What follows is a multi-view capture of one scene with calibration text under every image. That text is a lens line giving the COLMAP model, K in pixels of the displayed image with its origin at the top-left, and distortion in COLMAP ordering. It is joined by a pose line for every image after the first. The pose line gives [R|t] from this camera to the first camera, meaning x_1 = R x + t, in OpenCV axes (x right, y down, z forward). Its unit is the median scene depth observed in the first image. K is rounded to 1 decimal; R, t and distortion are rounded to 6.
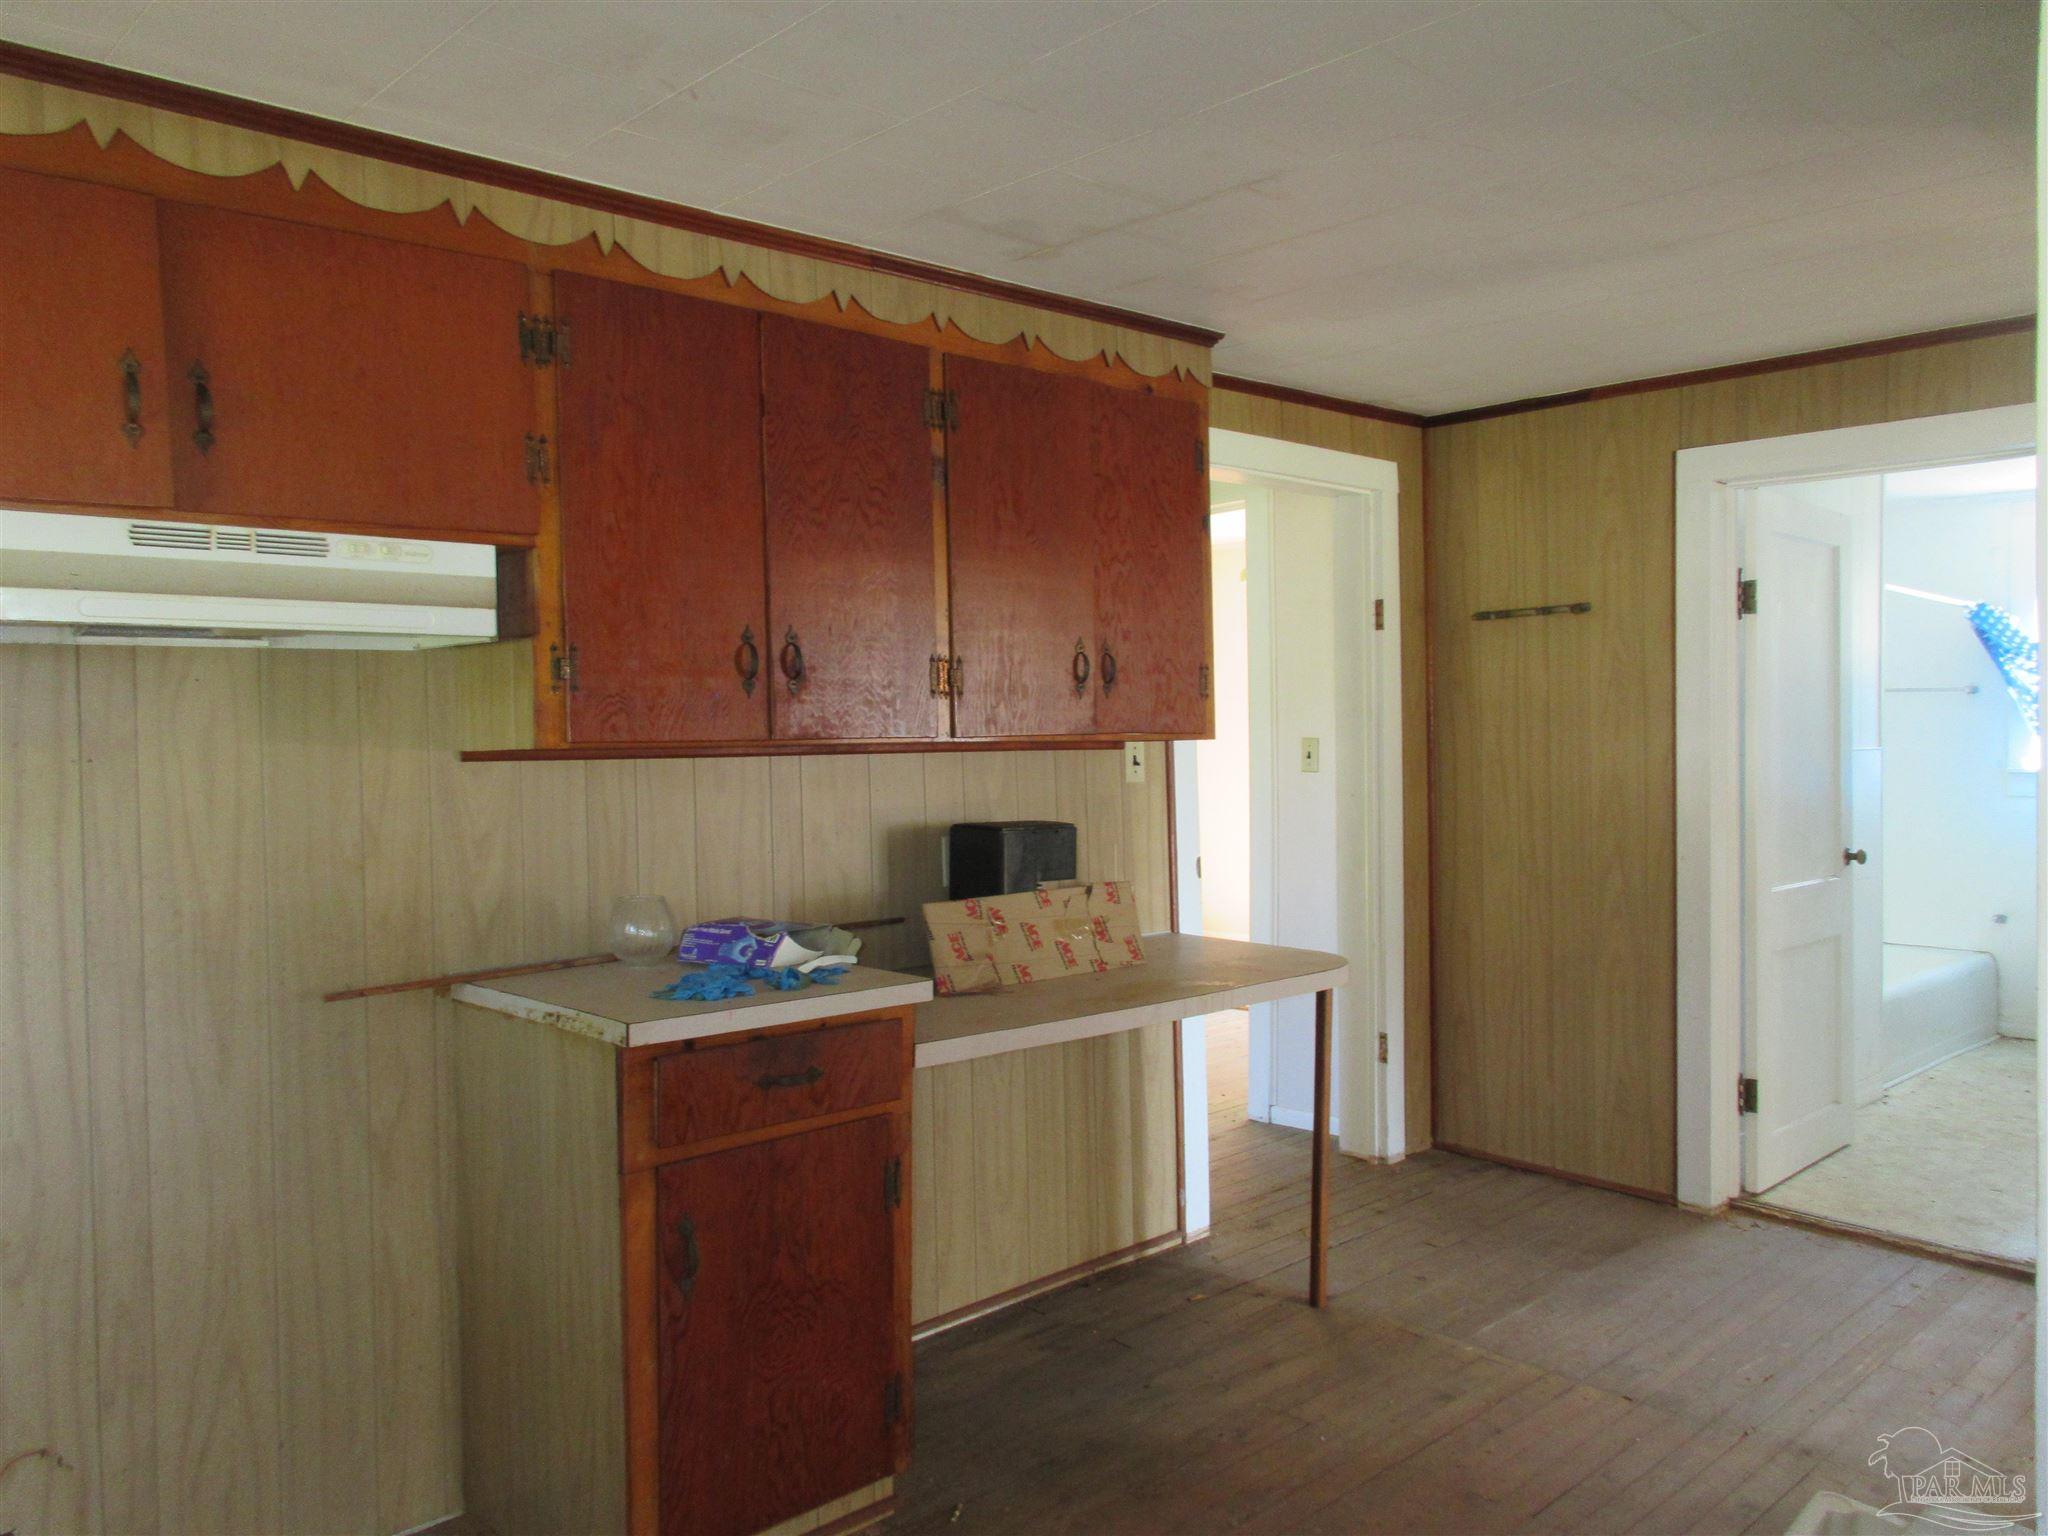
lens RADIAL K [[1540.6, 0, 1024.0], [0, 1540.6, 768.0], [0, 0, 1]] dist [0.010701, -0.000808]
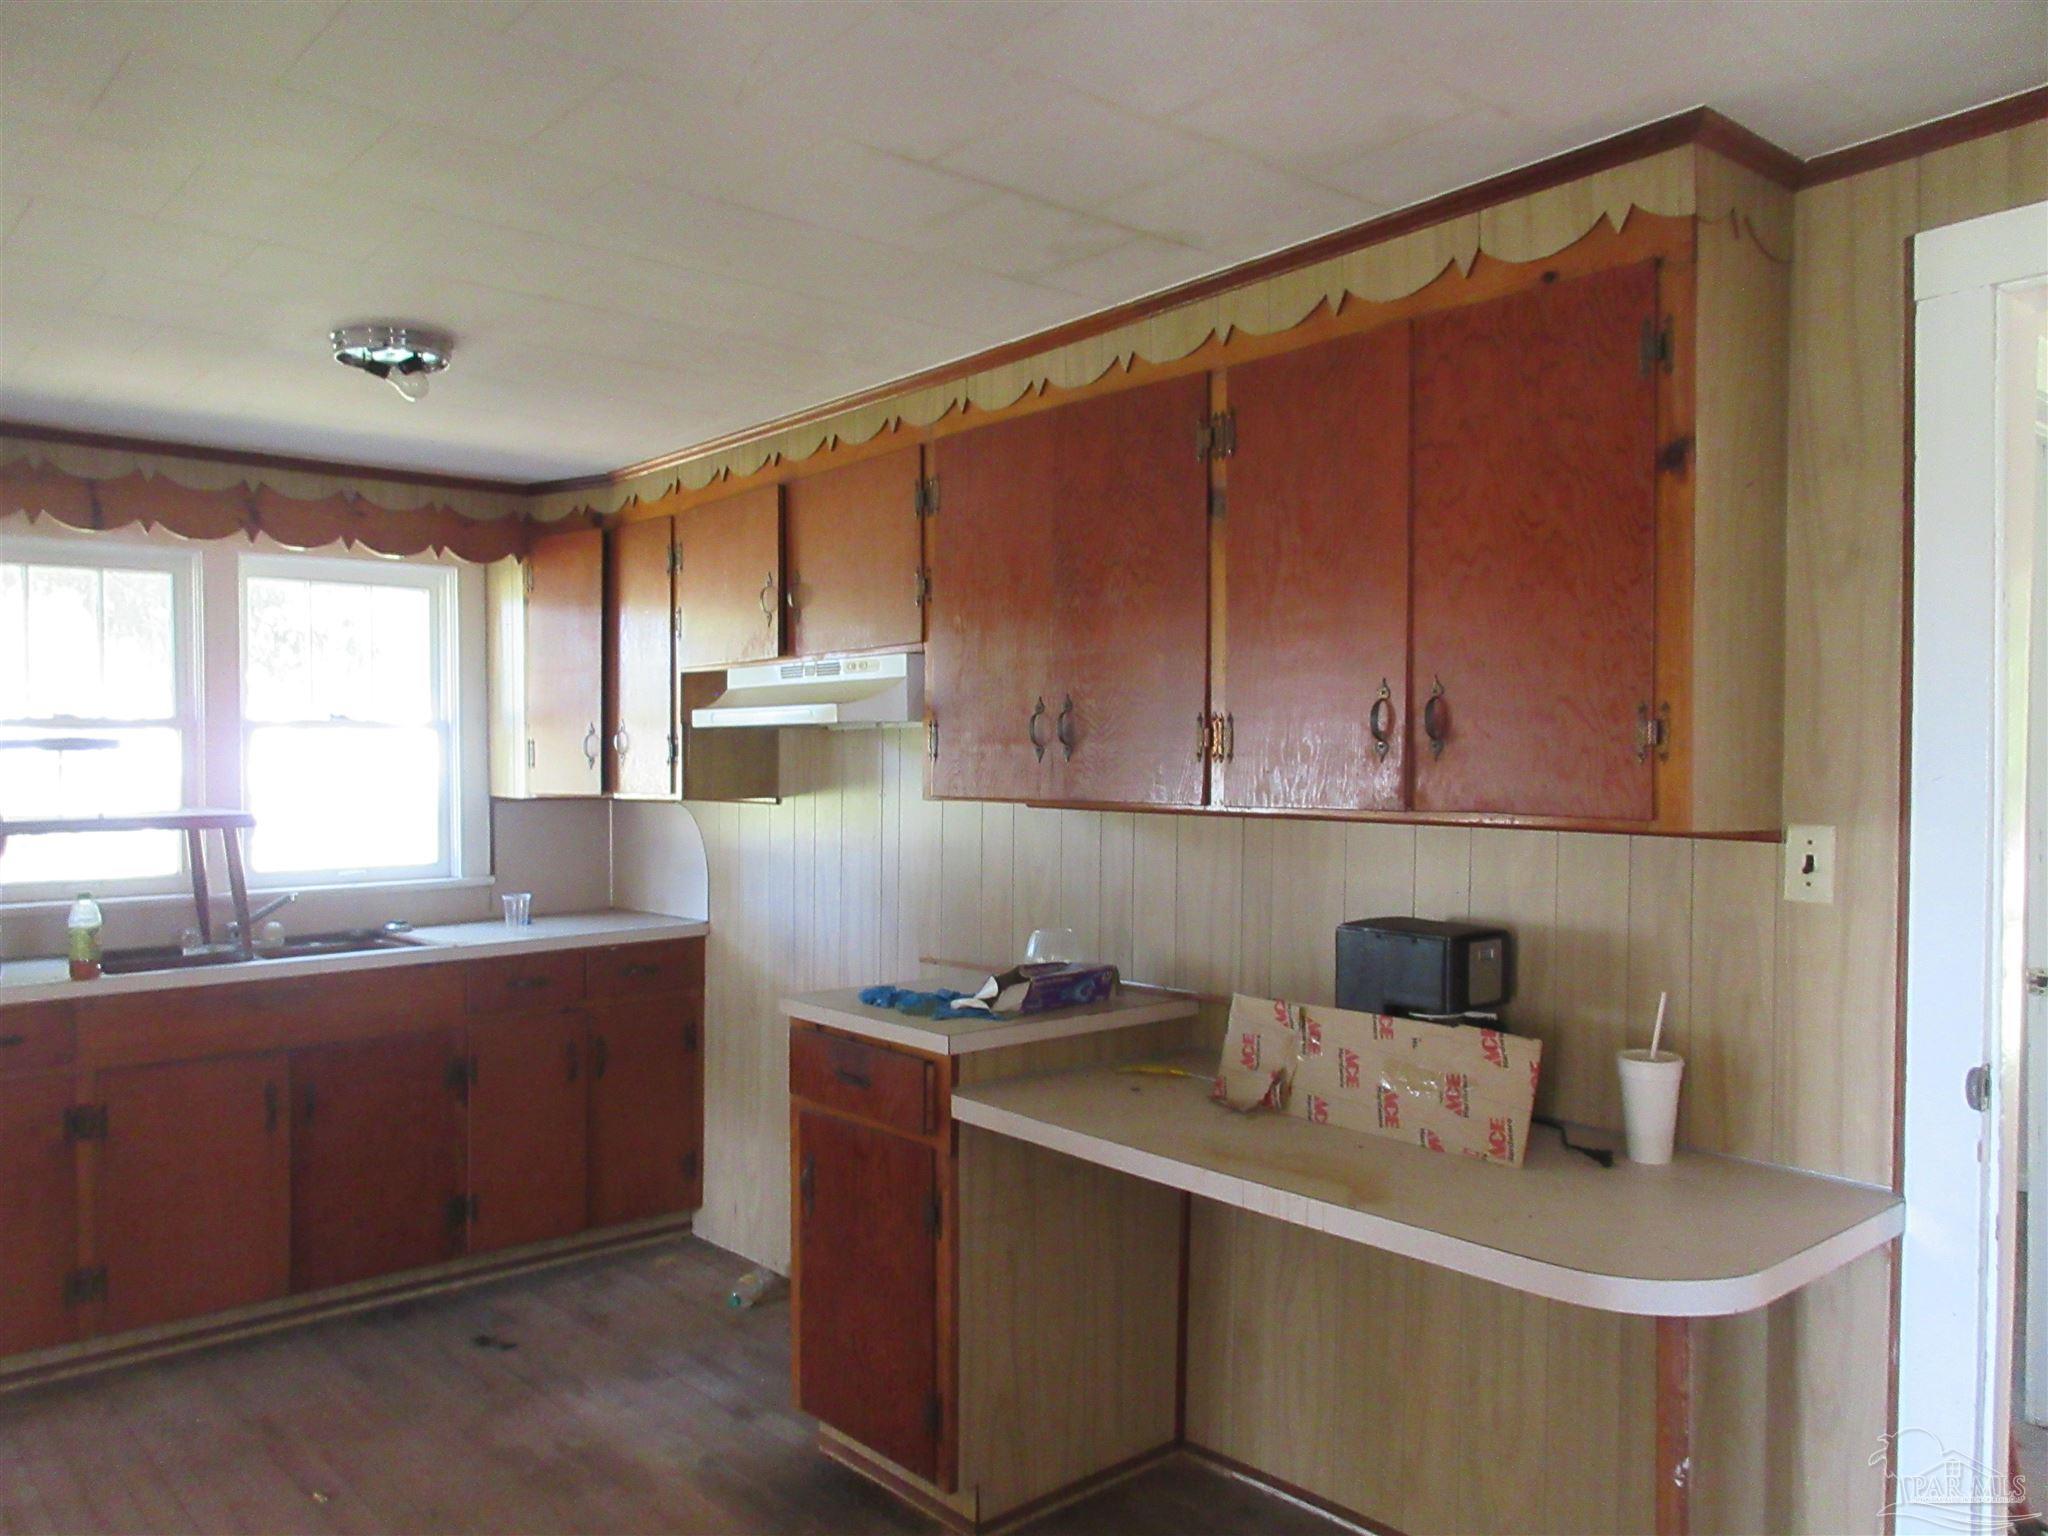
lens RADIAL K [[1540.6, 0, 1024.0], [0, 1540.6, 768.0], [0, 0, 1]] dist [0.010701, -0.000808]
pose [[-0.036206, 0.022618, -0.999088, 0.885449], [-0.022256, 0.999478, 0.023434, -0.063598], [0.999096, 0.023085, -0.035683, 0.978806]]
